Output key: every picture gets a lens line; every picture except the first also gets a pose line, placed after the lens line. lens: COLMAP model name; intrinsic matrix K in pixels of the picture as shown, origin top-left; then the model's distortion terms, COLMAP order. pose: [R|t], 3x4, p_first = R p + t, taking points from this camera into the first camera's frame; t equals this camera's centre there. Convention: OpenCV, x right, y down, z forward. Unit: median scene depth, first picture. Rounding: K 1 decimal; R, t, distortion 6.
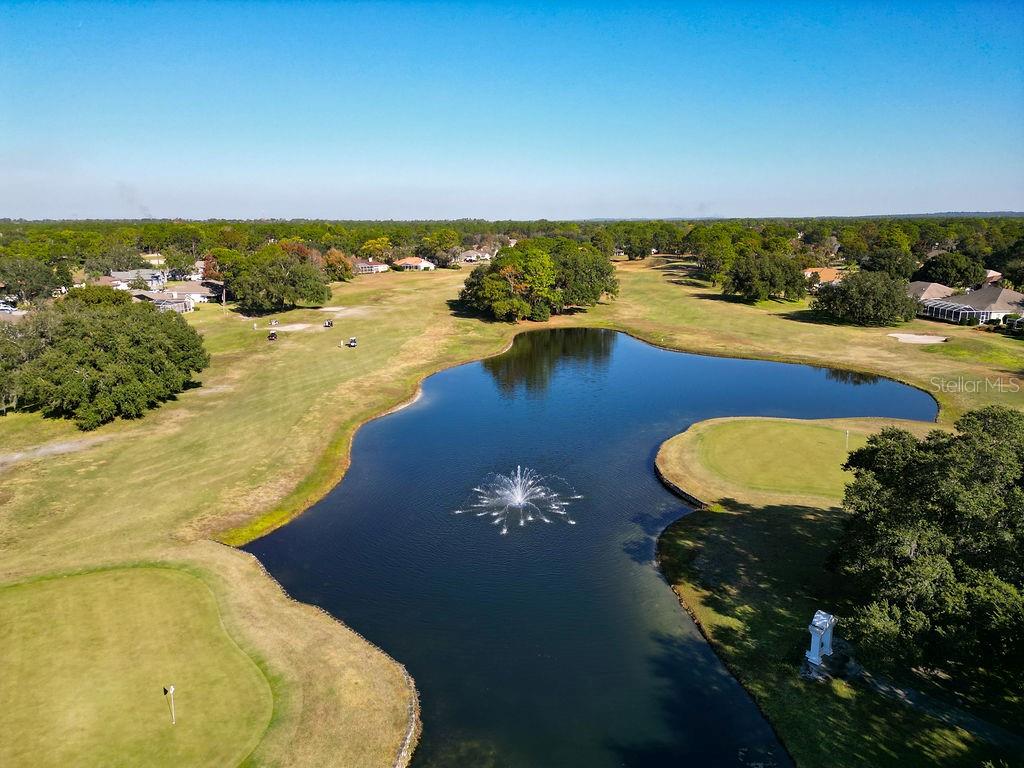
lens RADIAL K [[718.1, 0, 515.9], [0, 718.1, 387.7], [0, 0, 1]] dist [0.073117, -0.067750]
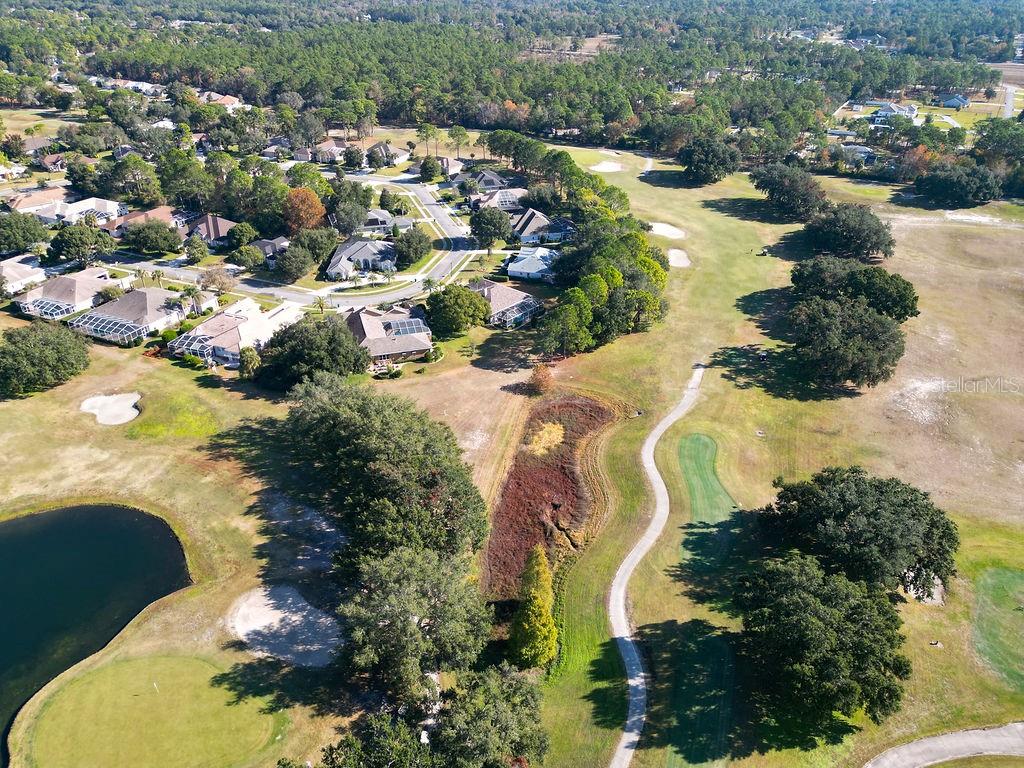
lens RADIAL K [[718.1, 0, 515.9], [0, 718.1, 387.7], [0, 0, 1]] dist [0.073117, -0.067750]
pose [[0.468050, -0.445315, 0.763298, 0.000768], [0.193402, 0.894430, 0.403226, -0.451790], [-0.862279, -0.041106, 0.504762, -0.102656]]
